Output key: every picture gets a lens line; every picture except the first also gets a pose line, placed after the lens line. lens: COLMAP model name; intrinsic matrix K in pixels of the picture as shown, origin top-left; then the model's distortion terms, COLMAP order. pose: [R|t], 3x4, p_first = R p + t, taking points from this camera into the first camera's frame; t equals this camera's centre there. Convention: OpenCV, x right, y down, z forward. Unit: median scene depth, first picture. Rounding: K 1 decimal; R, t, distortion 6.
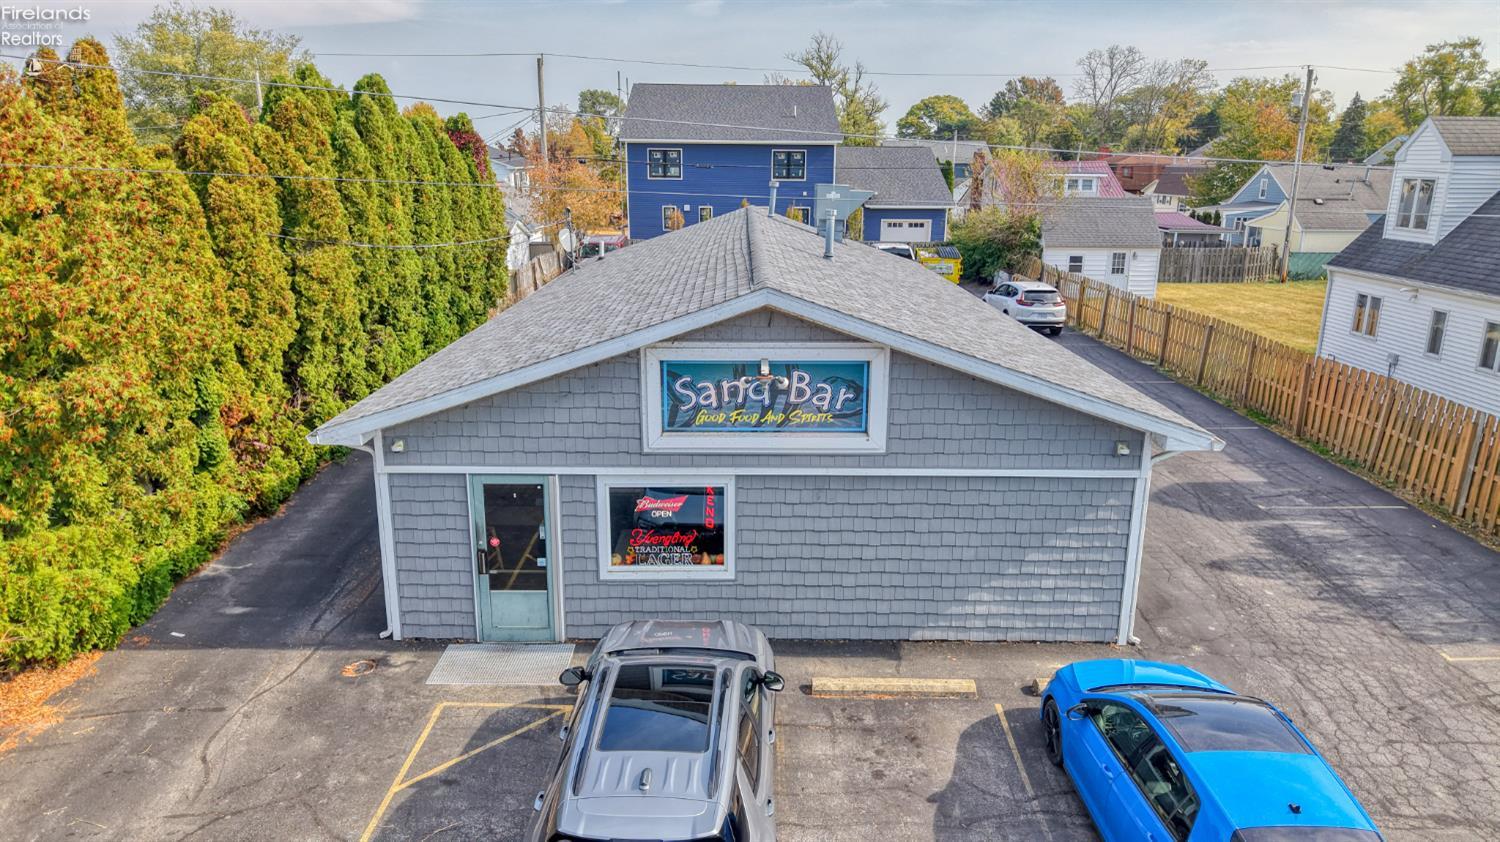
lens RADIAL K [[994.8, 0, 748.8], [0, 994.8, 427.4], [0, 0, 1]] dist [0.052630, -0.053791]
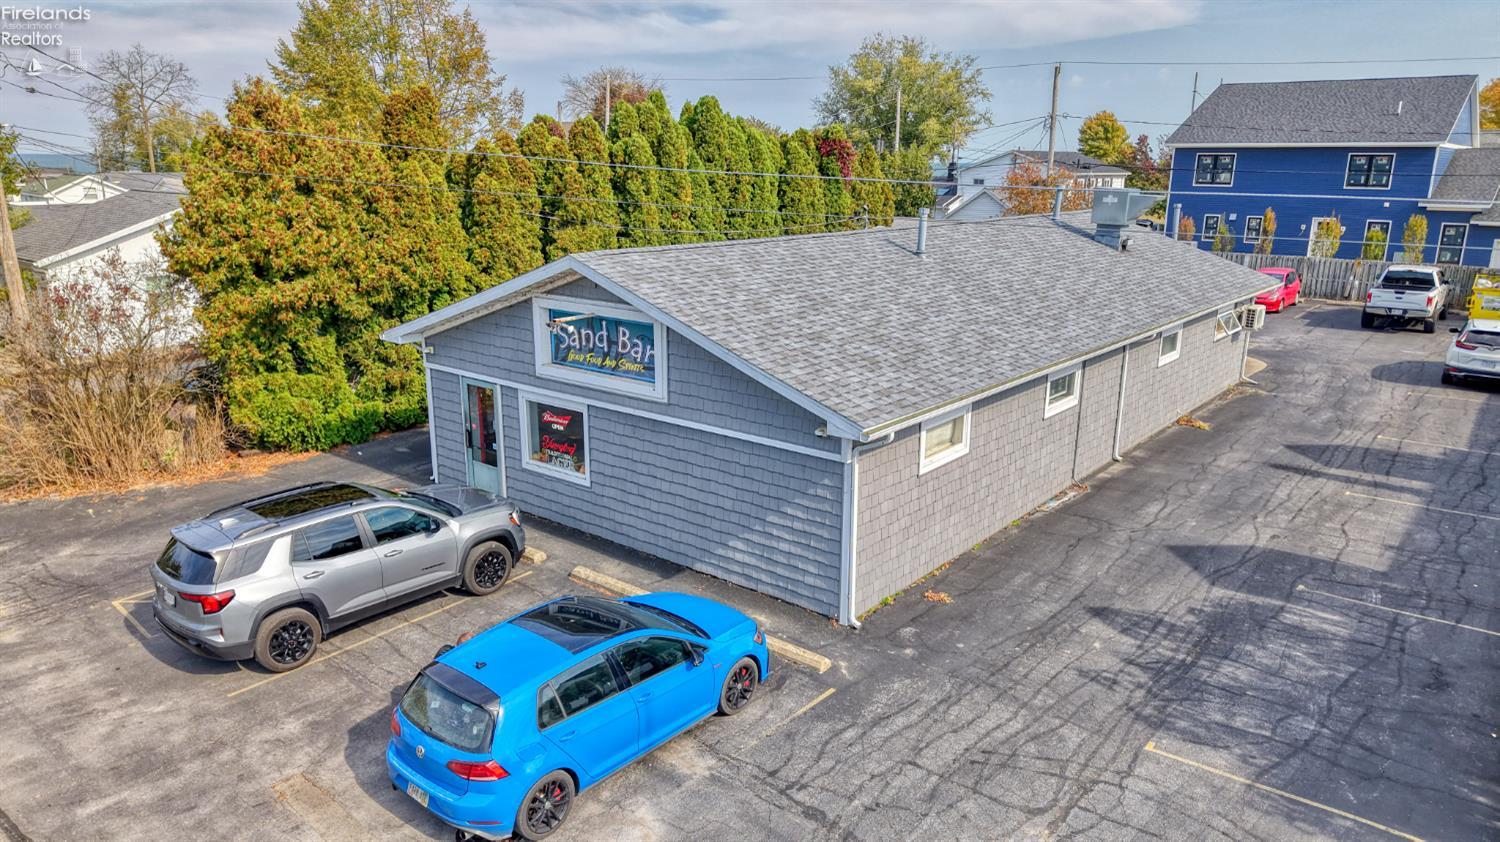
lens RADIAL K [[1004.4, 0, 774.5], [0, 1004.4, 418.5], [0, 0, 1]] dist [0.032107, -0.000853]
pose [[0.782519, 0.155524, -0.602890, 0.947781], [-0.166060, 0.985358, 0.038651, -0.023498], [0.600073, 0.069871, 0.796888, 0.109593]]
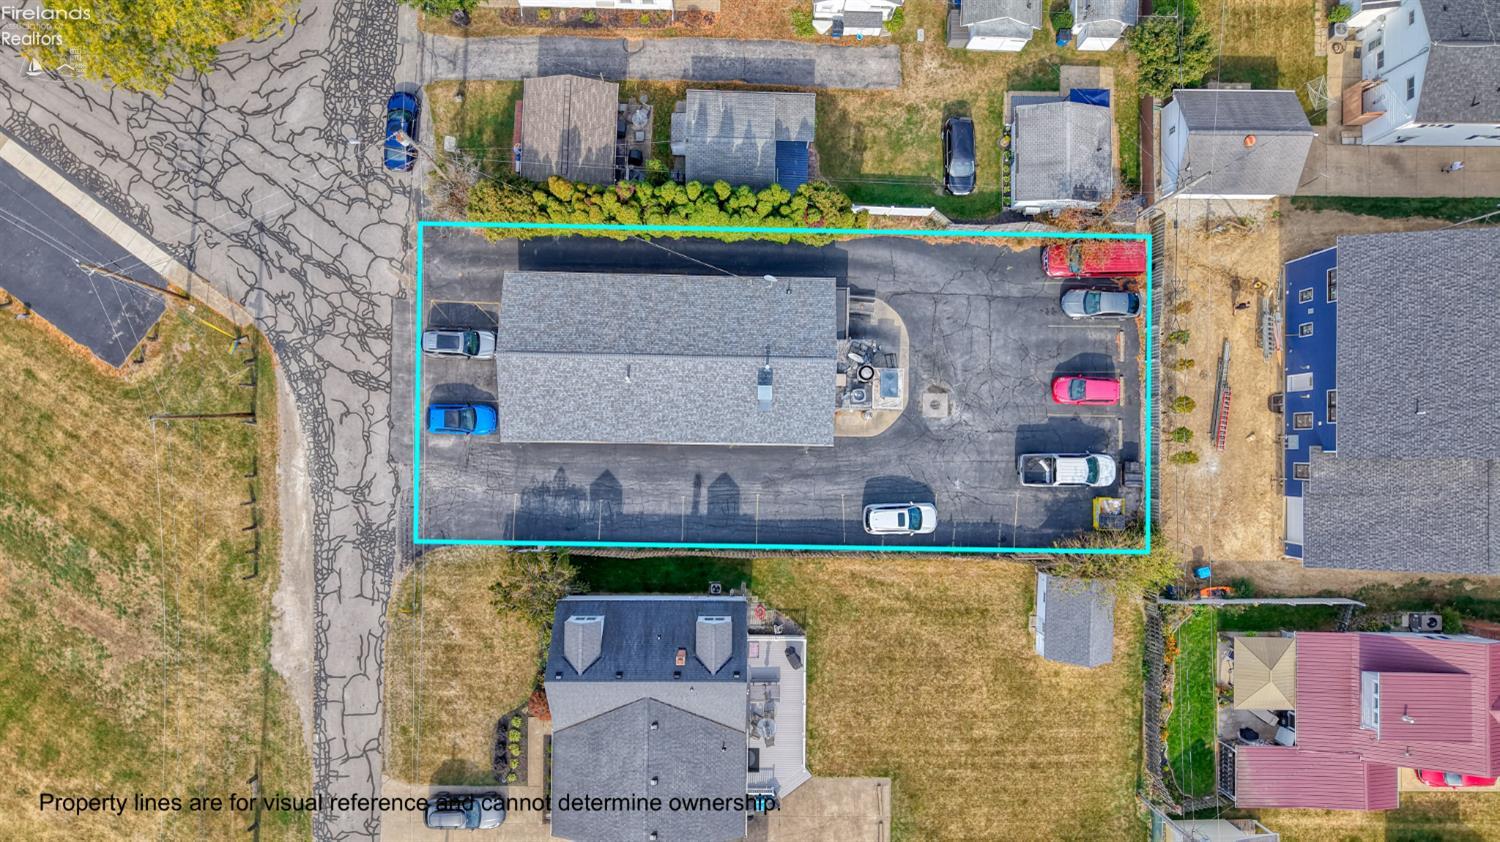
lens RADIAL K [[994.8, 0, 748.8], [0, 994.8, 427.4], [0, 0, 1]] dist [0.052630, -0.053791]
pose [[-0.023971, 0.999185, -0.032463, 0.513893], [-0.276669, 0.024574, 0.960651, -5.109150], [0.960666, 0.032009, 0.275855, 0.735670]]
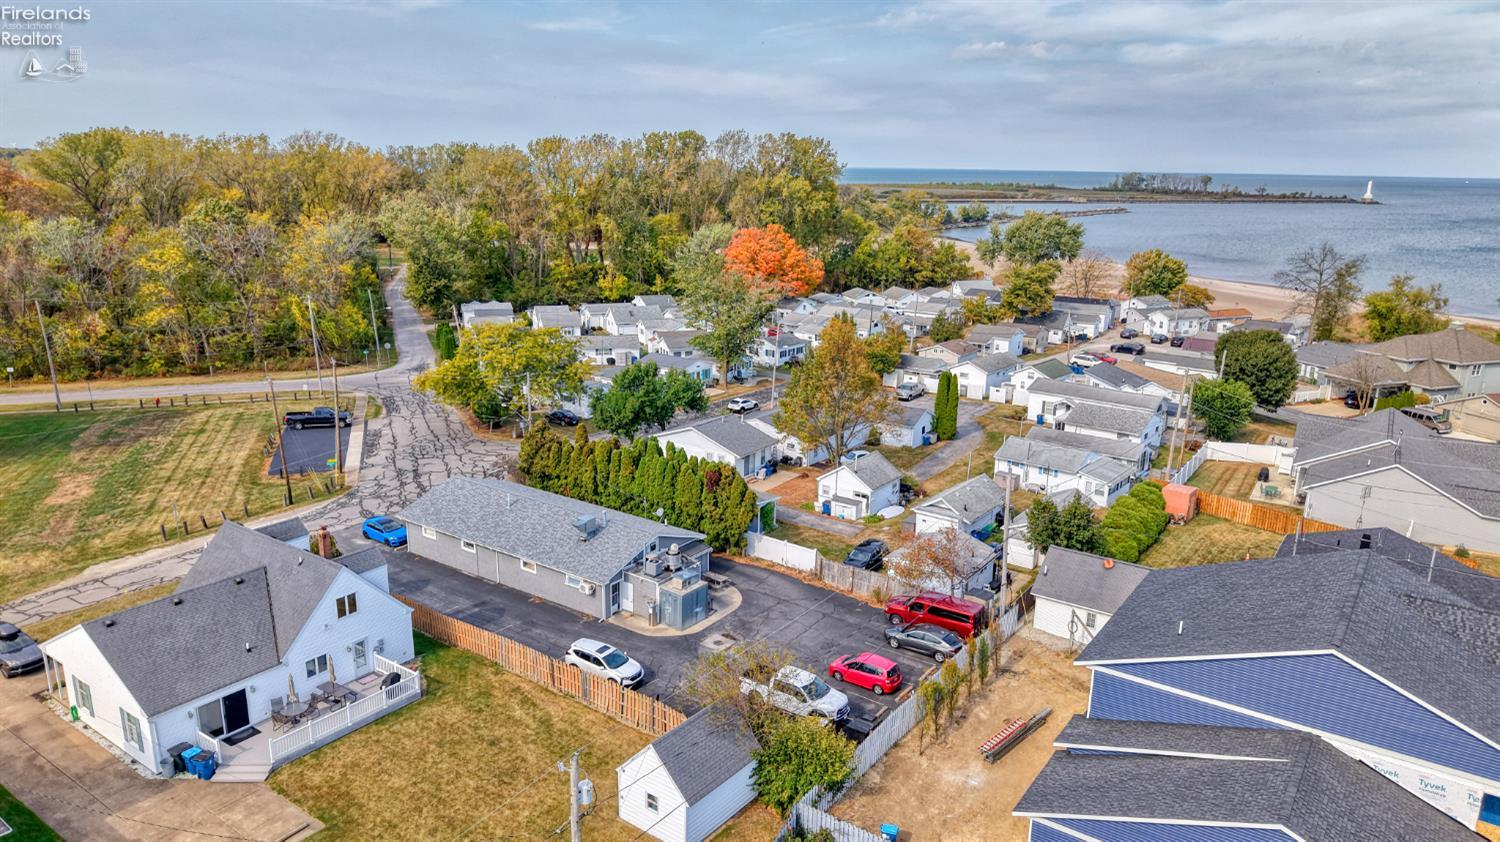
lens RADIAL K [[994.8, 0, 748.8], [0, 994.8, 427.4], [0, 0, 1]] dist [0.052630, -0.053791]
pose [[-0.589609, 0.190469, -0.784909, 3.738480], [-0.223728, 0.895256, 0.385307, -3.182968], [0.776084, 0.402787, -0.485238, 5.183026]]
